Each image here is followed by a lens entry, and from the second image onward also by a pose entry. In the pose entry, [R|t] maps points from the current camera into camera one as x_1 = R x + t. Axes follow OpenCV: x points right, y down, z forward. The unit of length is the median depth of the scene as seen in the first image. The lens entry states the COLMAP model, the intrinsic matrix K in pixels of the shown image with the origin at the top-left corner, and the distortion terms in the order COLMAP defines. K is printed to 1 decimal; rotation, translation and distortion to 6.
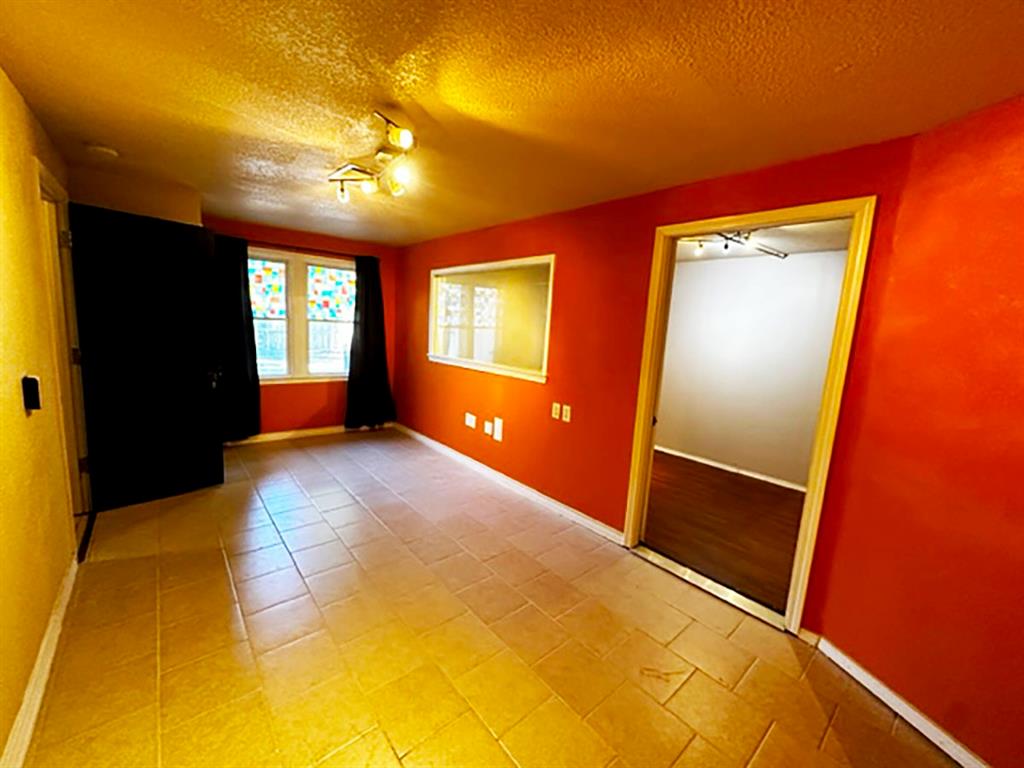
lens RADIAL K [[408.2, 0, 513.3], [0, 408.2, 382.9], [0, 0, 1]] dist [-0.002834, 0.000732]
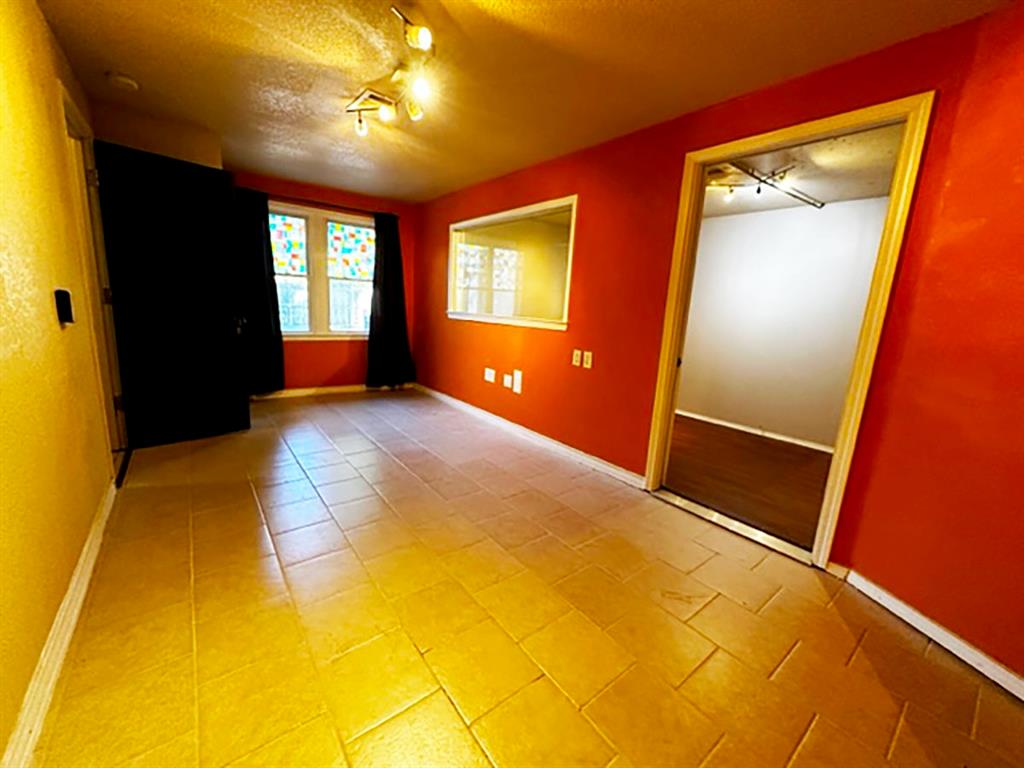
lens RADIAL K [[408.2, 0, 513.3], [0, 408.2, 382.9], [0, 0, 1]] dist [-0.002834, 0.000732]
pose [[0.999001, 0.006154, -0.044269, -0.004284], [-0.004156, 0.998974, 0.045086, 0.087021], [0.044501, -0.044857, 0.998002, 0.009944]]
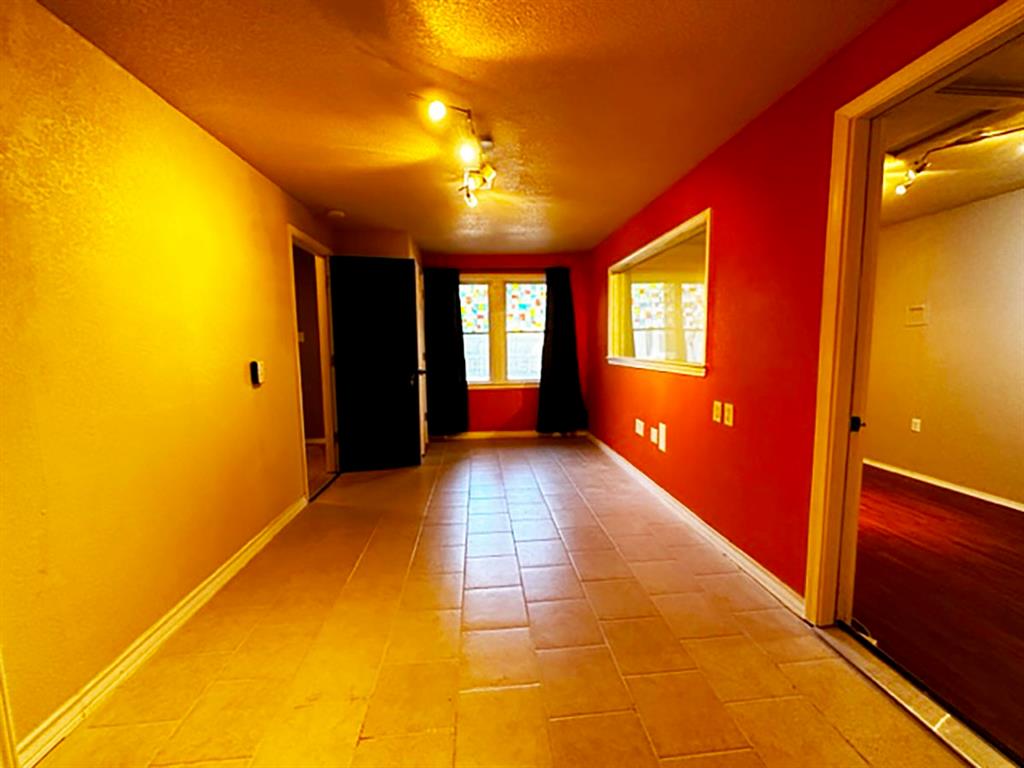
lens RADIAL K [[408.2, 0, 513.3], [0, 408.2, 382.9], [0, 0, 1]] dist [-0.002834, 0.000732]
pose [[0.809823, -0.014006, -0.586507, 0.248334], [-0.021066, 0.998376, -0.052929, 0.064901], [0.586296, 0.055218, 0.808213, 0.176061]]
